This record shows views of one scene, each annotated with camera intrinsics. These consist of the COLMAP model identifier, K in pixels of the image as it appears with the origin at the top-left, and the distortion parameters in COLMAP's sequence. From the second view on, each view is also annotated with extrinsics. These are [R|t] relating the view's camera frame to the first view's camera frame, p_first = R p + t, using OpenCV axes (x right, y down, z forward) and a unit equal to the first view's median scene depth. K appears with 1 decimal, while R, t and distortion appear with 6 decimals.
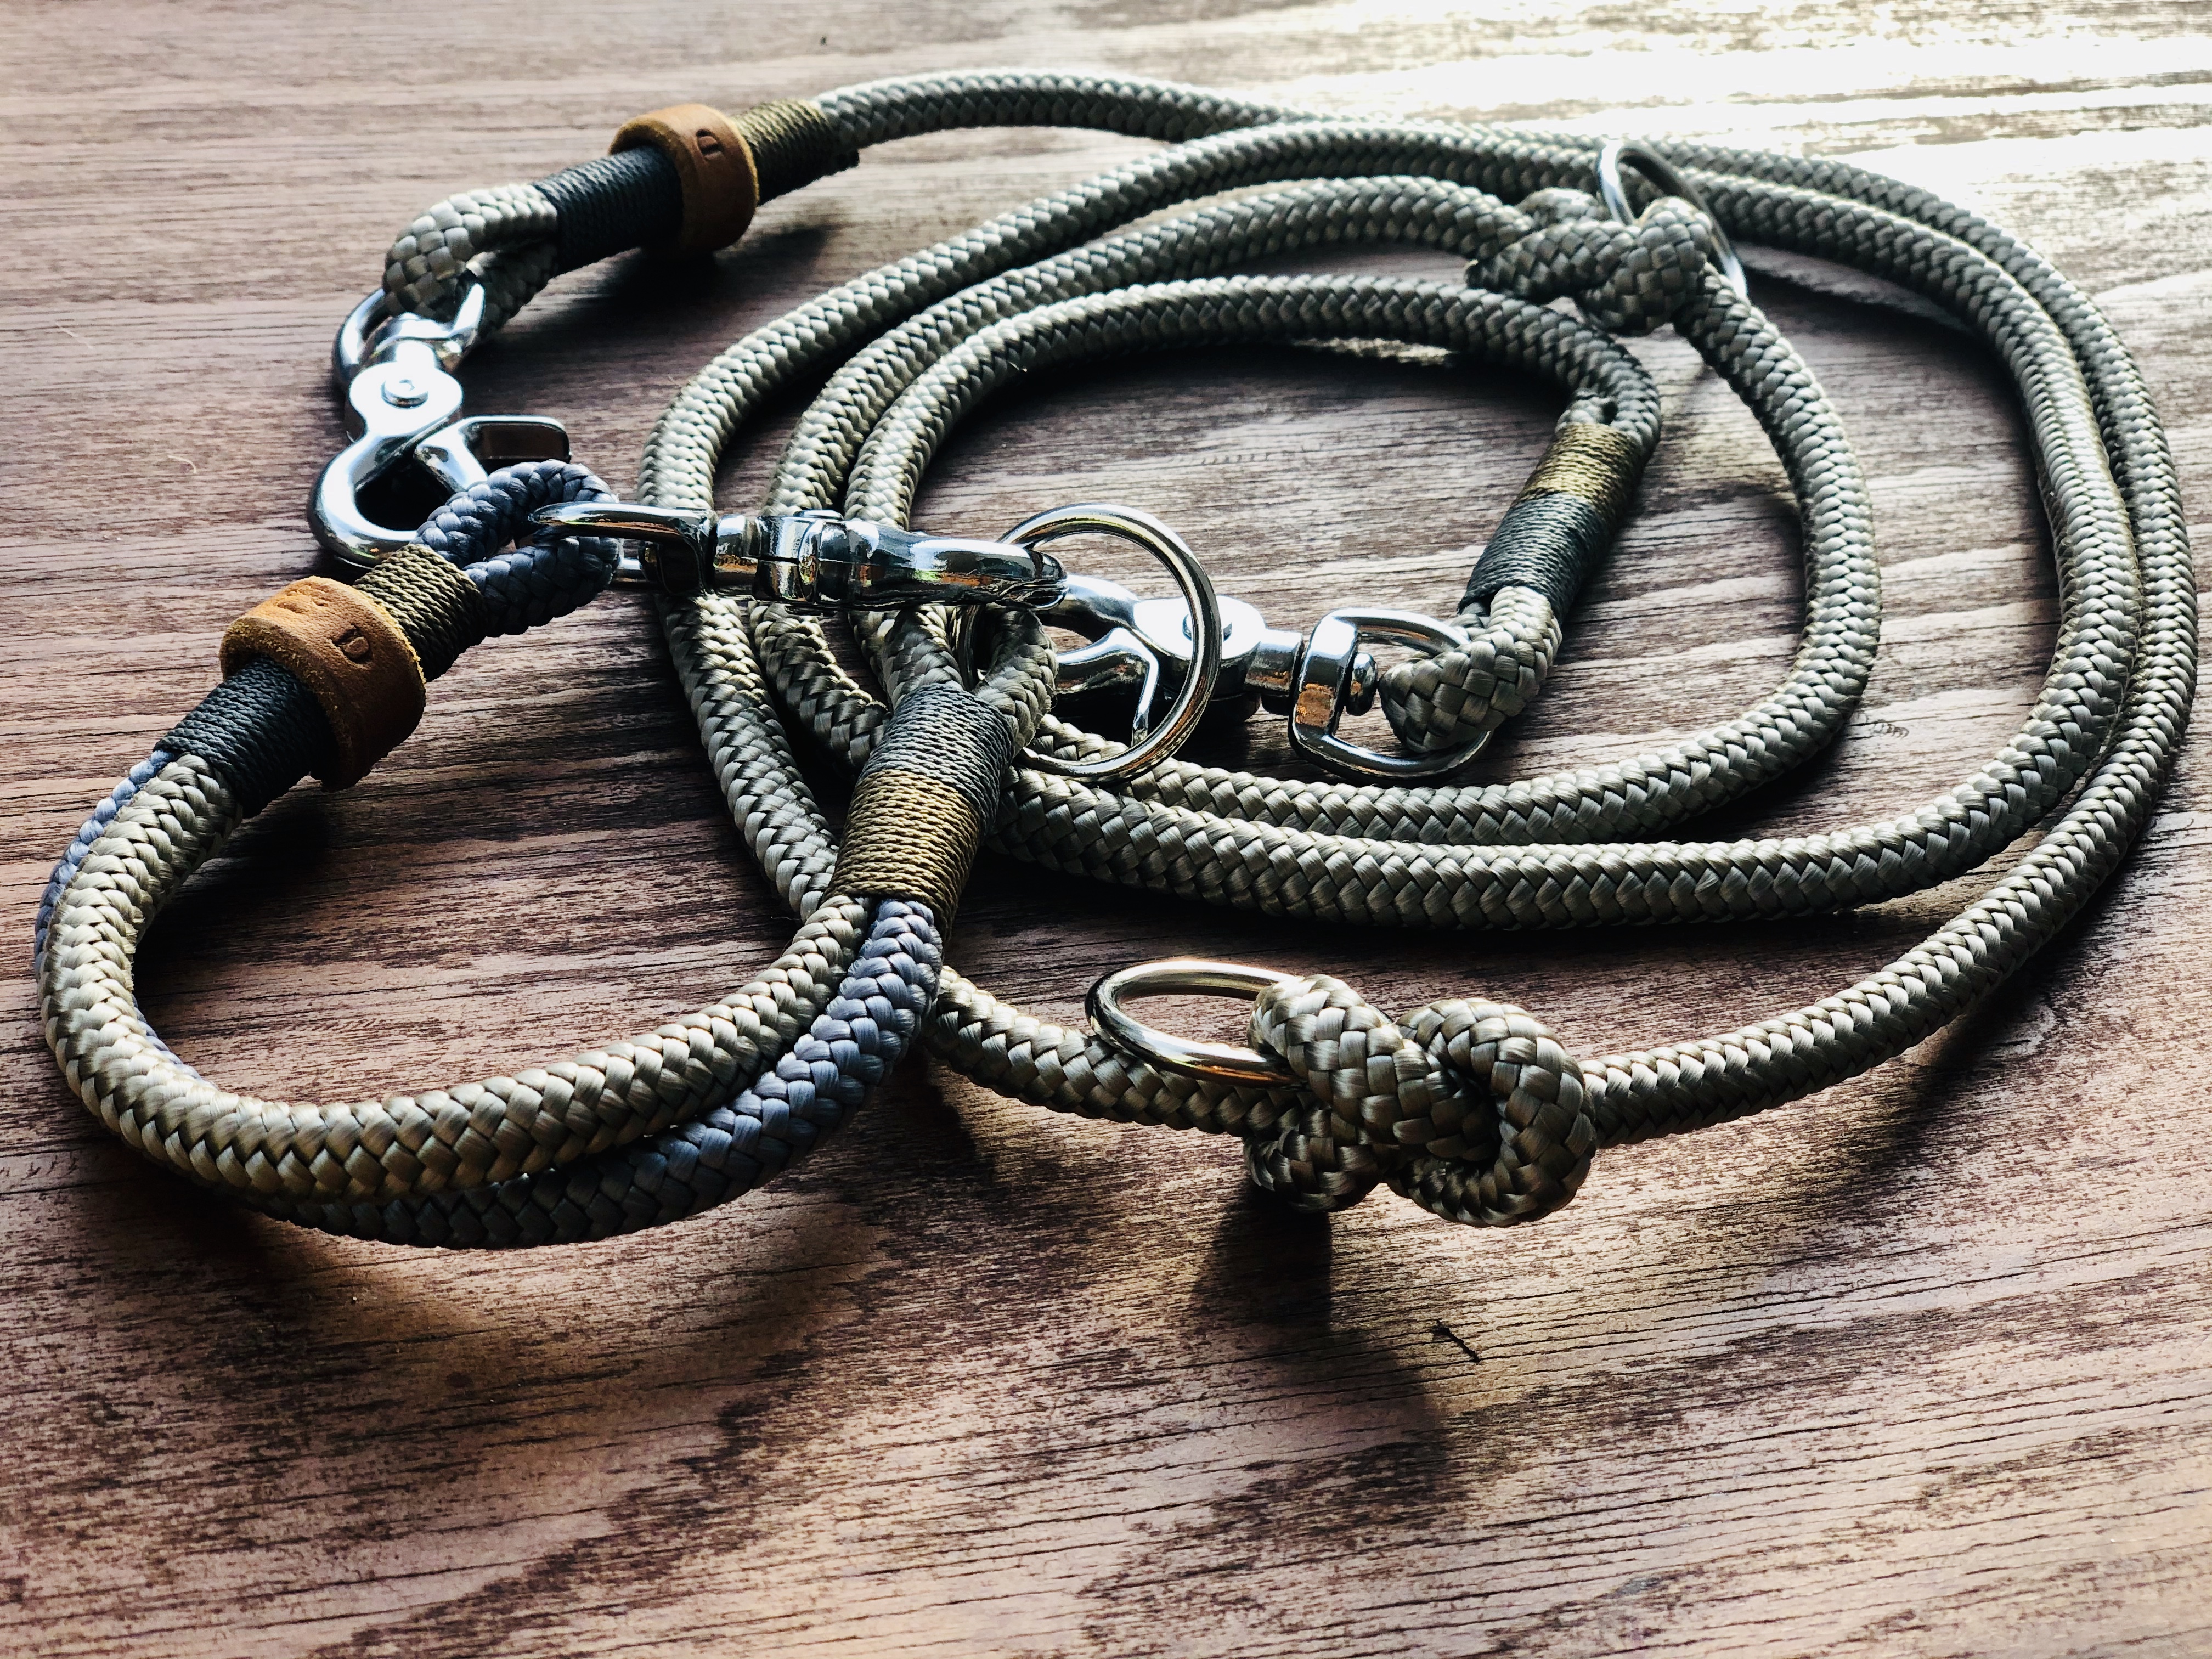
lens RADIAL K [[3388.1, 0, 1106.0], [0, 3388.1, 829.5], [0, 0, 1]] dist [0.007020, -0.041618]
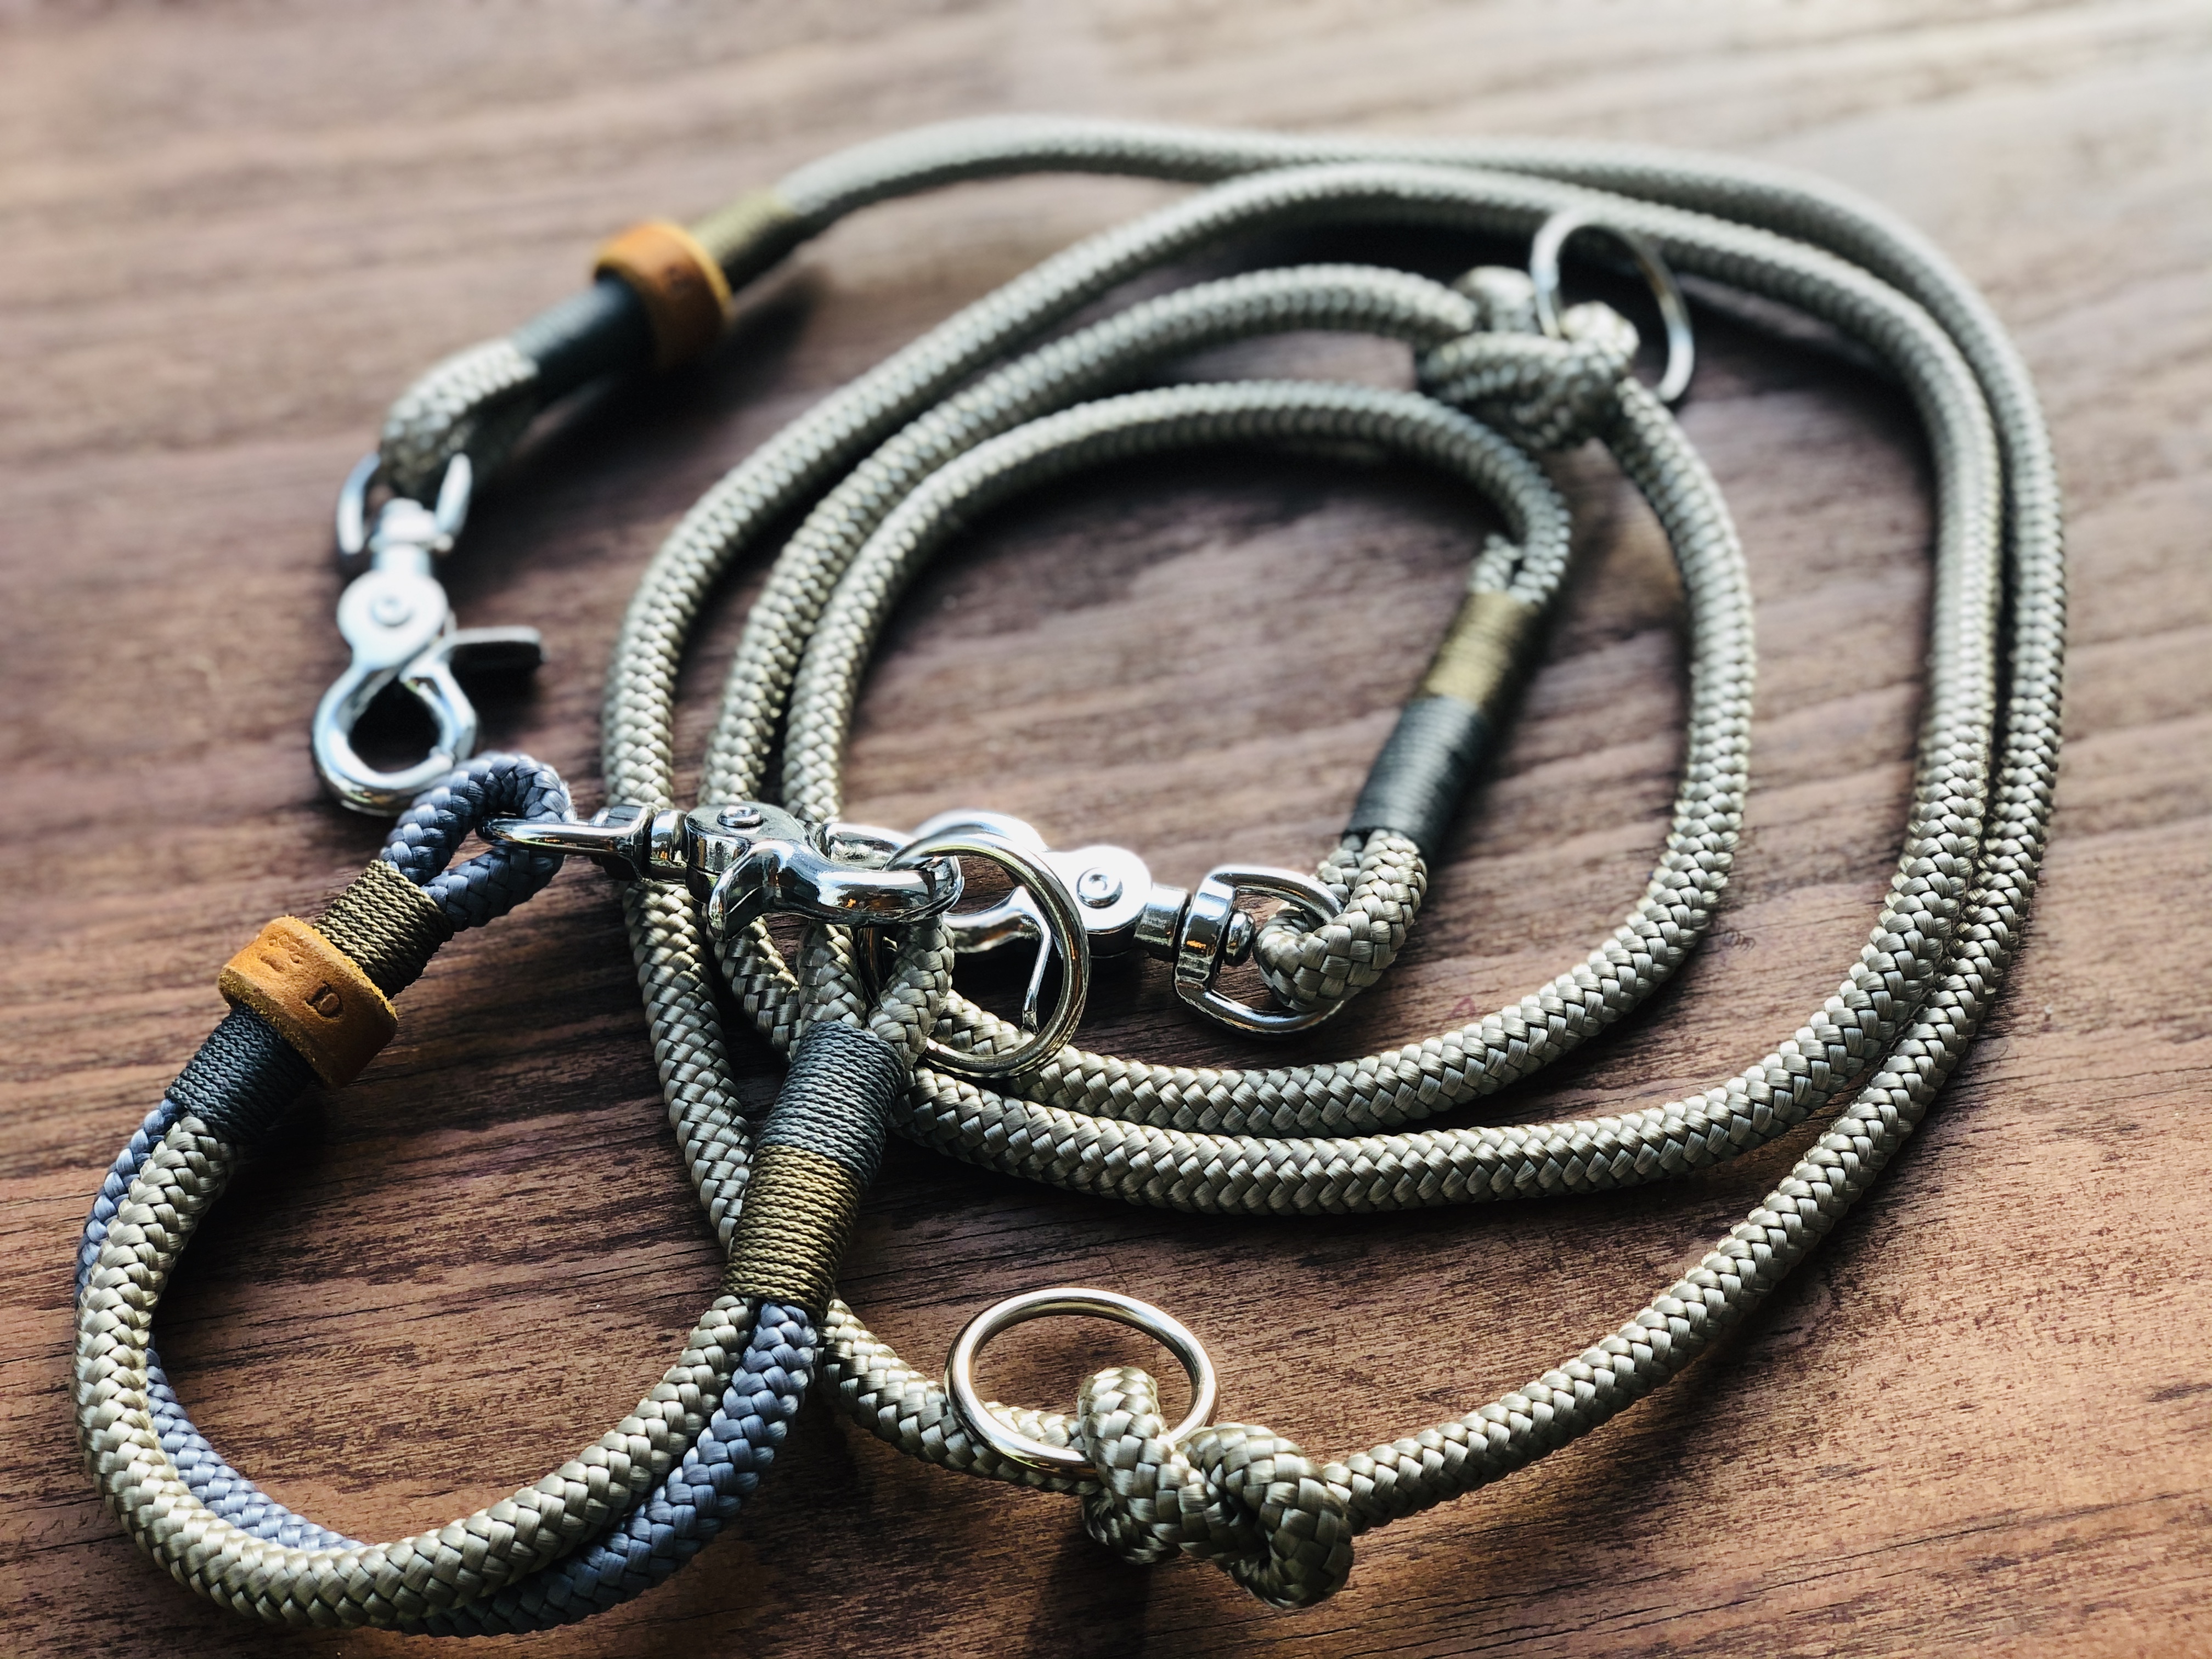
lens RADIAL K [[3366.3, 0, 1106.0], [0, 3366.3, 829.5], [0, 0, 1]] dist [0.122241, -0.675492]
pose [[0.995348, 0.003629, -0.096275, 0.151812], [0.024343, 0.957394, 0.287756, -0.434945], [0.093218, -0.288761, 0.952852, -0.050709]]
